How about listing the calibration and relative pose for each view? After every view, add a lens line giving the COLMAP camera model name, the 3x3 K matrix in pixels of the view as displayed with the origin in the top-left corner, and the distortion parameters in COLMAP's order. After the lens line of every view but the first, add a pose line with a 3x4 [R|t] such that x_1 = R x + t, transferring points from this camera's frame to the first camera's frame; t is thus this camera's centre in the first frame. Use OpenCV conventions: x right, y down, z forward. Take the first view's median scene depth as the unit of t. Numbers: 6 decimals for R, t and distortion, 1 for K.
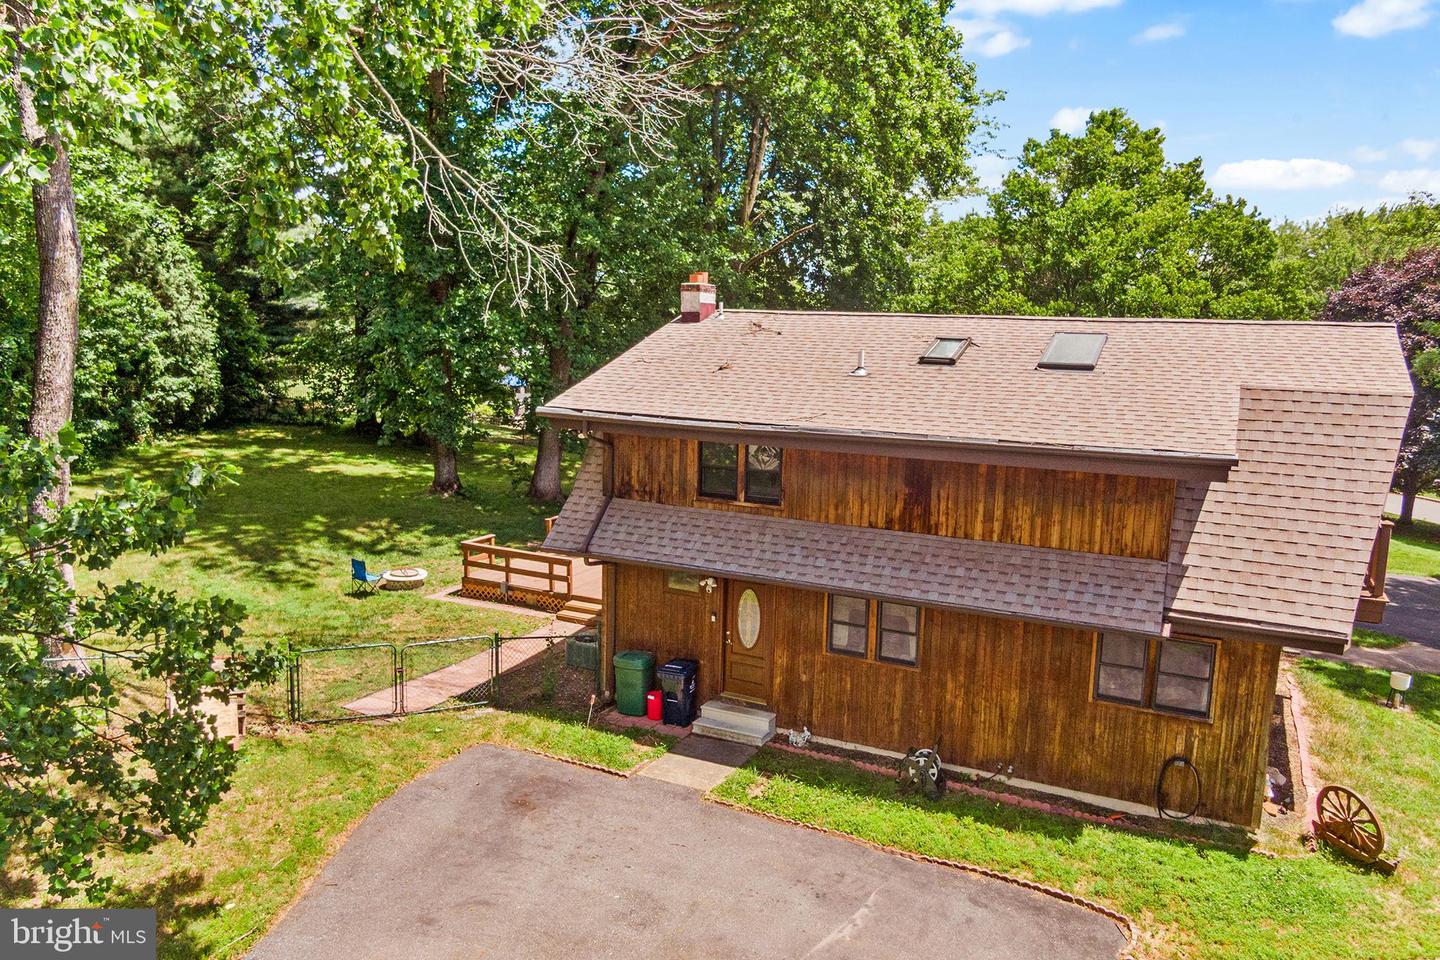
lens RADIAL K [[1046.5, 0, 724.5], [0, 1046.5, 473.3], [0, 0, 1]] dist [0.025350, -0.043261]
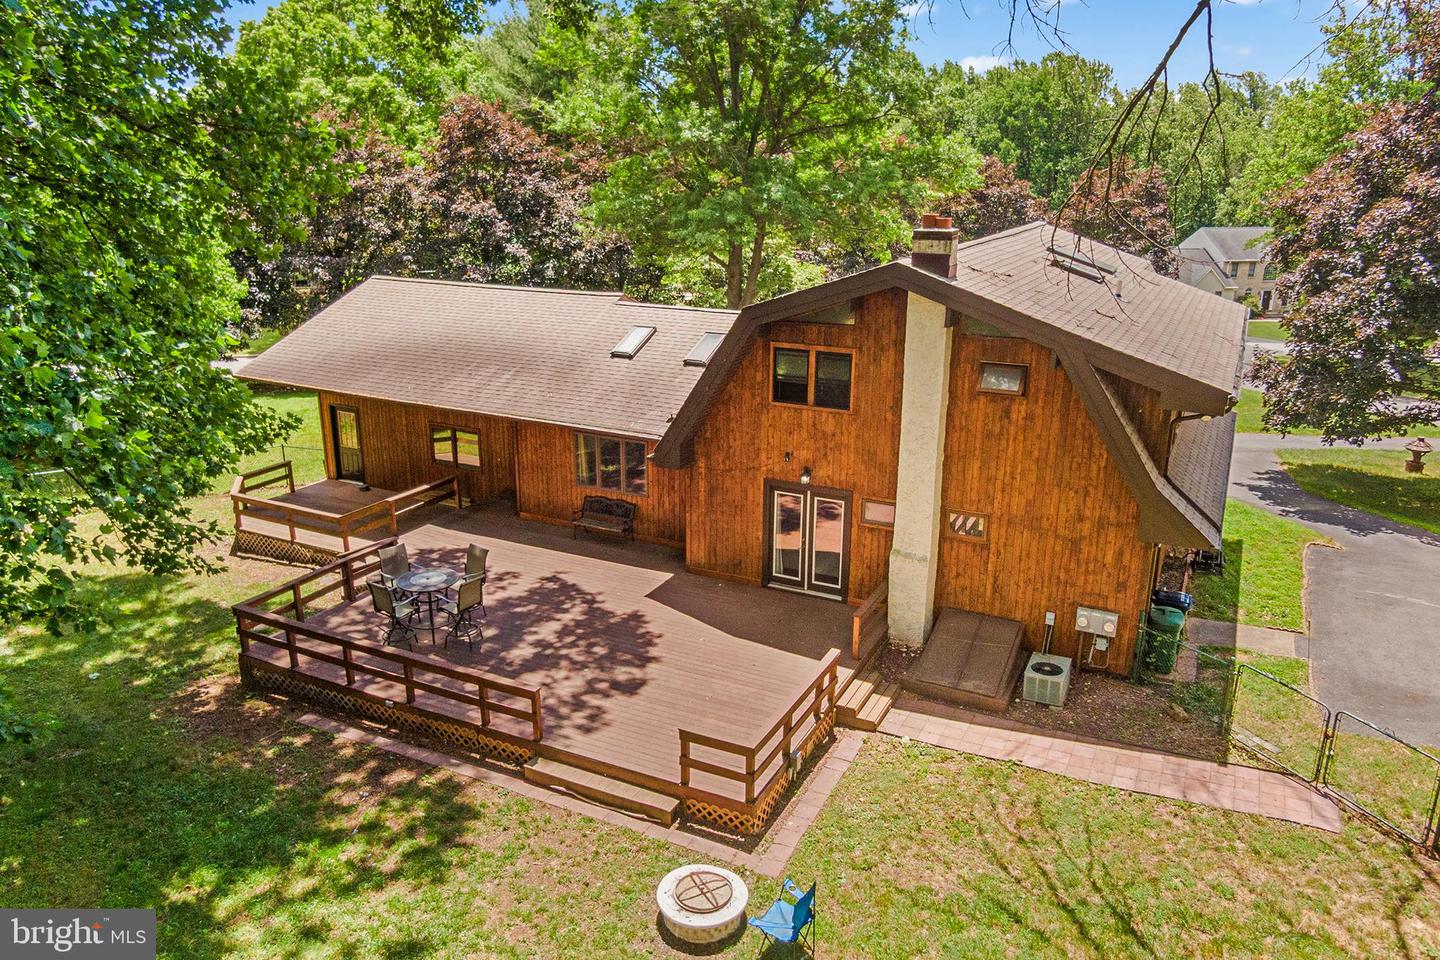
lens RADIAL K [[1046.5, 0, 721.0], [0, 1046.5, 479.3], [0, 0, 1]] dist [0.025350, -0.043261]
pose [[0.006758, -0.321016, 0.947050, -0.434084], [0.148387, 0.936908, 0.316519, -0.142597], [-0.988906, 0.138391, 0.053966, 0.583495]]
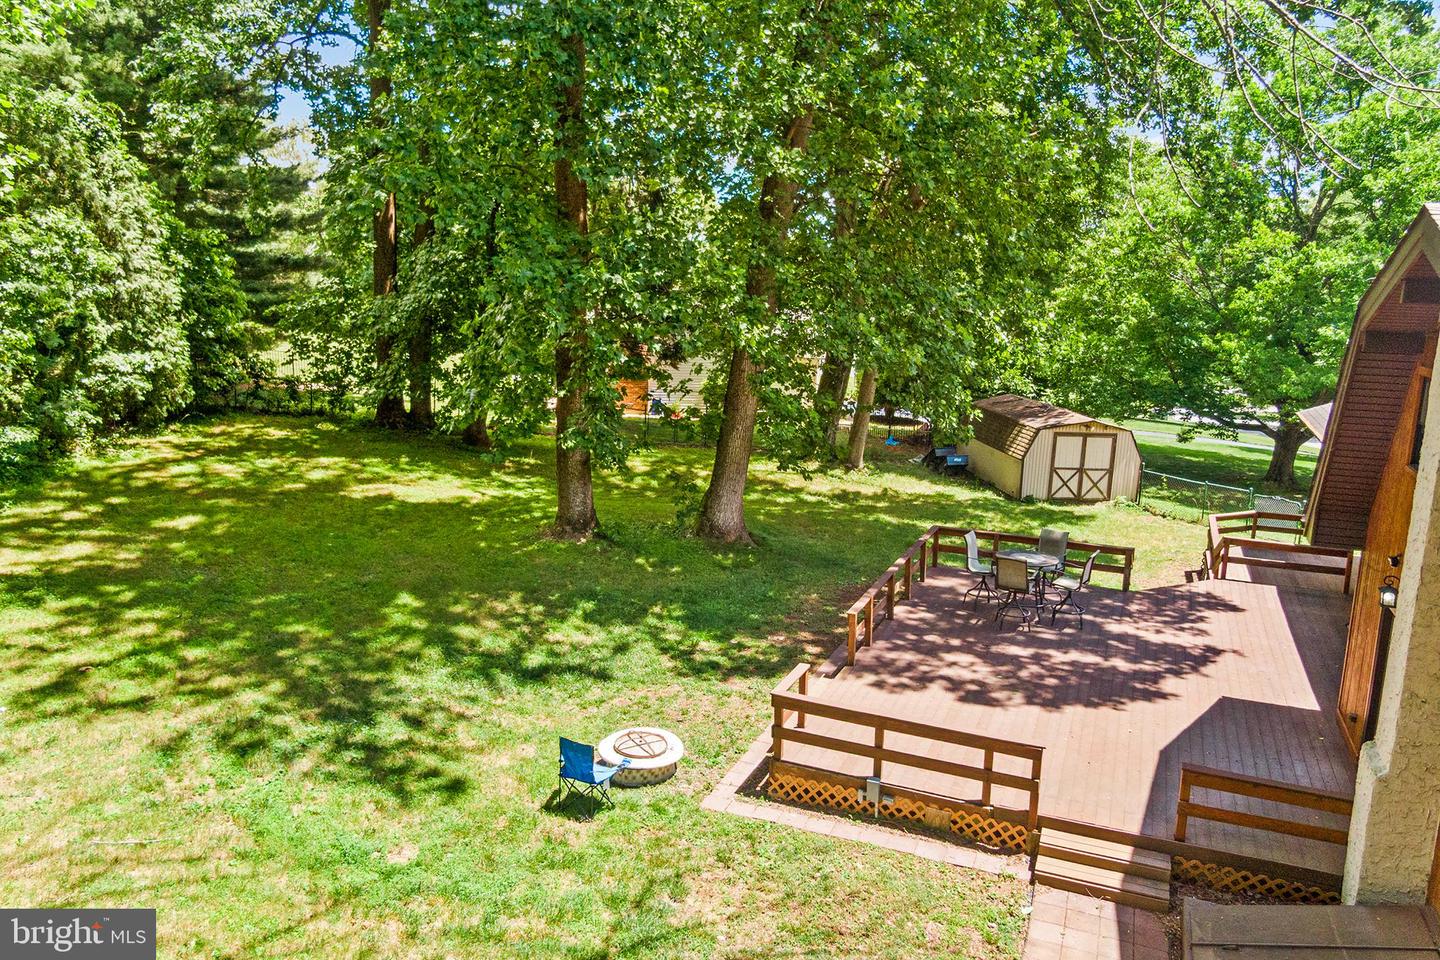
lens RADIAL K [[1046.5, 0, 744.4], [0, 1046.5, 480.7], [0, 0, 1]] dist [0.025350, -0.043261]
pose [[0.997283, -0.014238, 0.072277, -0.182670], [0.011082, 0.998975, 0.043888, -0.036046], [-0.072828, -0.042968, 0.996419, 0.308196]]
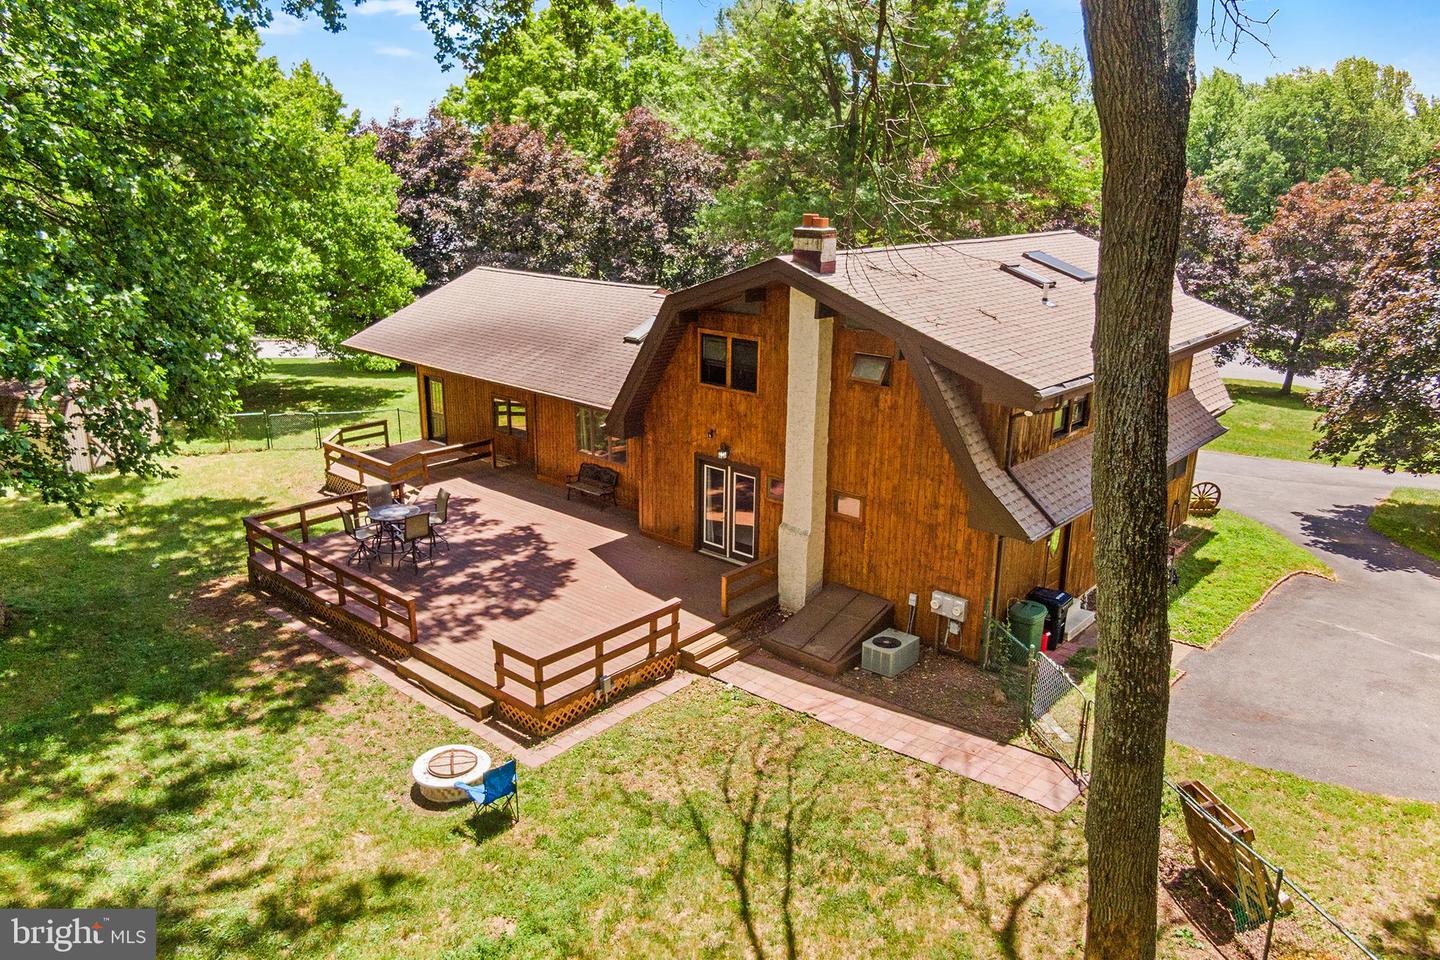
lens RADIAL K [[1046.5, 0, 720.8], [0, 1046.5, 481.8], [0, 0, 1]] dist [0.025350, -0.043261]
pose [[0.262415, -0.302216, 0.916408, -0.466258], [0.143456, 0.951355, 0.272662, -0.116853], [-0.954232, 0.059913, 0.293004, 0.423505]]
